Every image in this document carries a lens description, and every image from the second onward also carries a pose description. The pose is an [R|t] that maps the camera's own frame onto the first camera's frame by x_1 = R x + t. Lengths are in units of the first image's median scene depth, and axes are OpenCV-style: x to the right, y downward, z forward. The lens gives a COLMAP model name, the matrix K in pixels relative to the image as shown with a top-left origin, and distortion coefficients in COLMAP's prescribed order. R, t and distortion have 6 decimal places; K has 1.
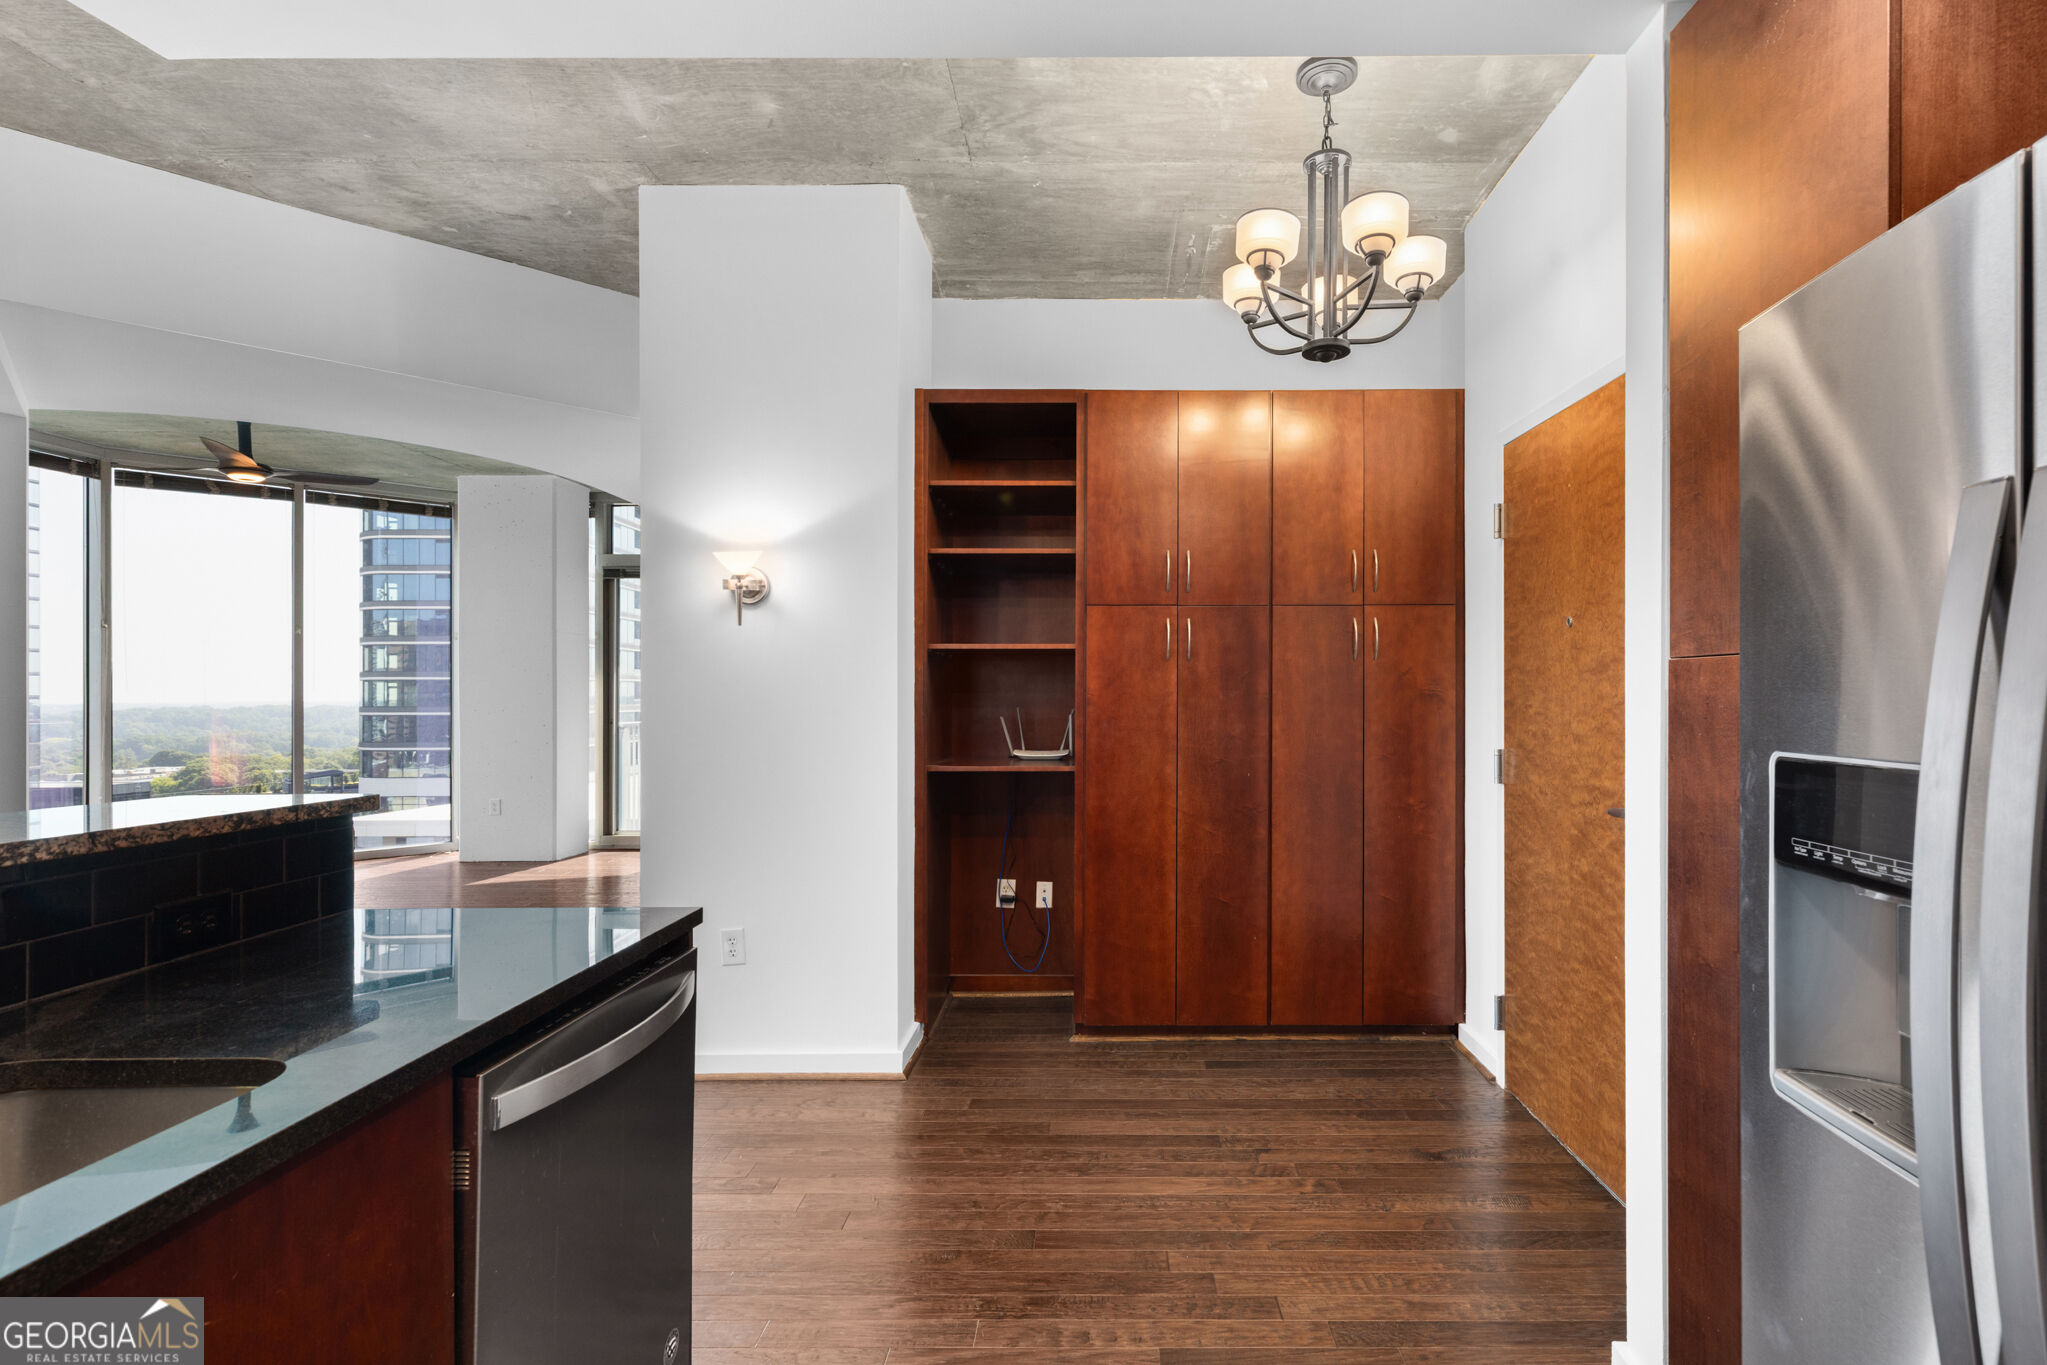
lens RADIAL K [[1019.3, 0, 1039.9], [0, 1019.3, 686.5], [0, 0, 1]] dist [0.002287, 0.001929]
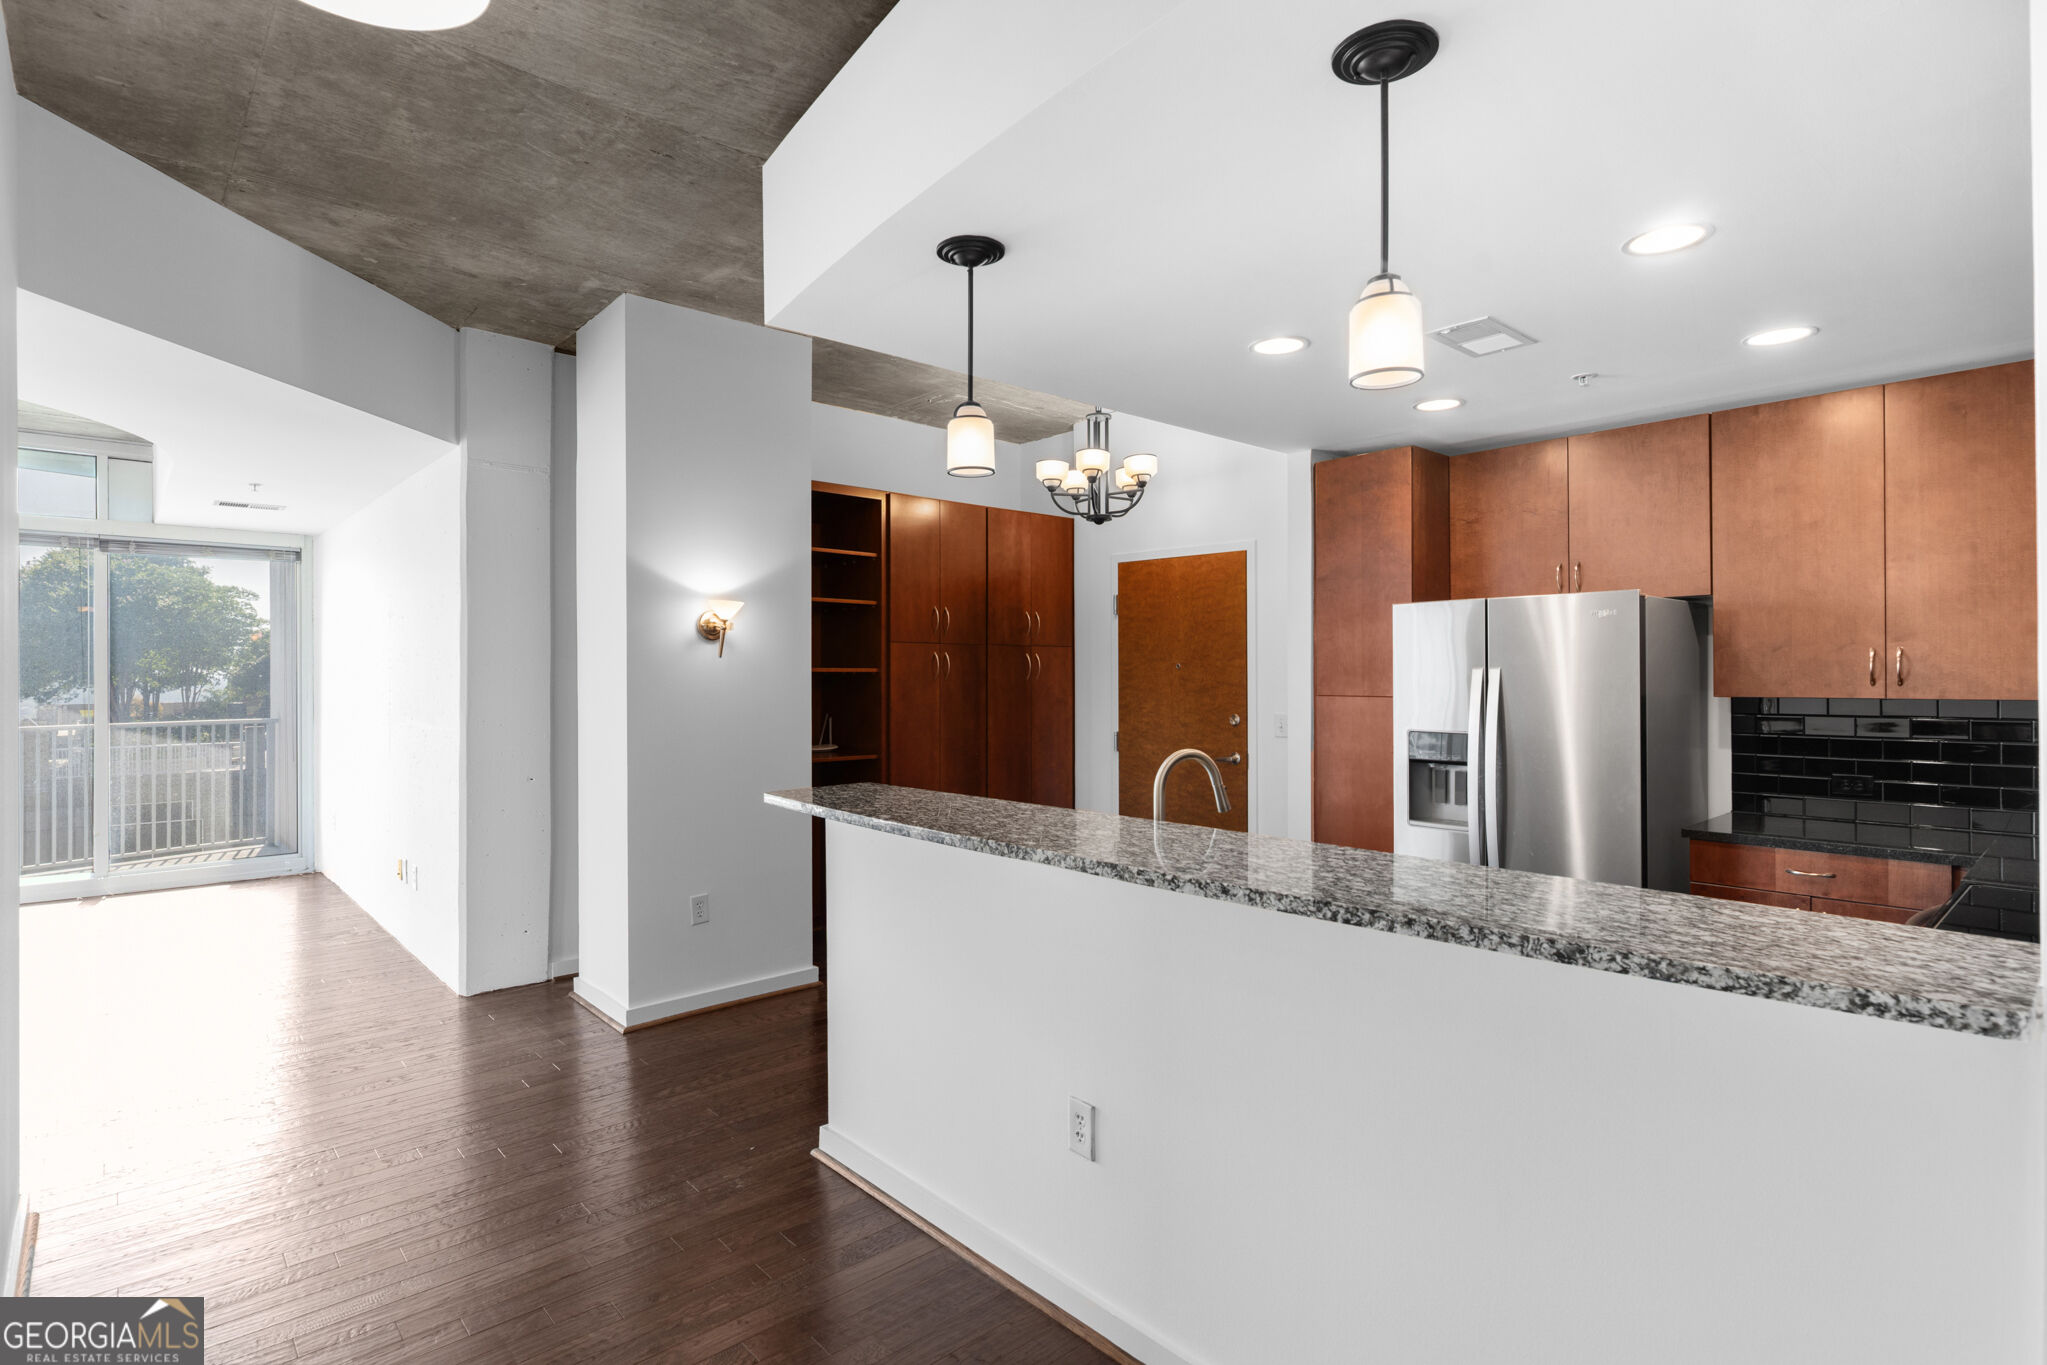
lens RADIAL K [[1108.4, 0, 1039.5], [0, 1108.4, 666.6], [0, 0, 1]] dist [-0.008127, -0.000662]
pose [[0.716688, 0.006065, 0.697368, -0.953889], [-0.005130, 0.999981, -0.003425, -0.043627], [-0.697375, -0.001123, 0.716705, -0.288747]]
